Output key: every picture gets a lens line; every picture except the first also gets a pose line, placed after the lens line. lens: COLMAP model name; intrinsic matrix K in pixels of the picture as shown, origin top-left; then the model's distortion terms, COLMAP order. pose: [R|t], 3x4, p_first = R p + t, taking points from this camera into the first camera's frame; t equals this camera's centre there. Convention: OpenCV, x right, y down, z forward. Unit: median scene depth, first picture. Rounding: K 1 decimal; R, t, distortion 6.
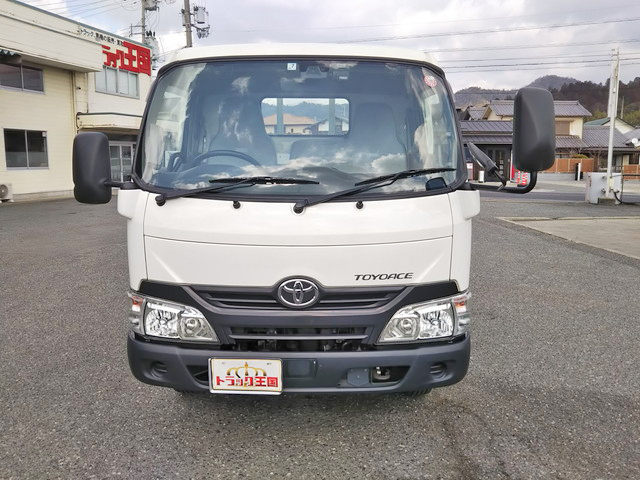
lens RADIAL K [[563.4, 0, 320.0], [0, 563.4, 240.0], [0, 0, 1]] dist [-0.030258, 0.007717]
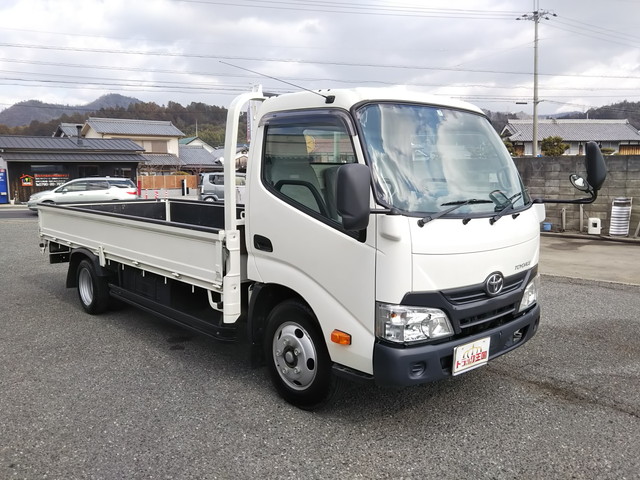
lens RADIAL K [[563.4, 0, 320.0], [0, 563.4, 240.0], [0, 0, 1]] dist [-0.030258, 0.007717]
pose [[0.740940, -0.086505, 0.665977, -0.805930], [0.105833, 0.994318, 0.011408, -0.046653], [-0.663180, 0.062030, 0.745885, 0.172607]]
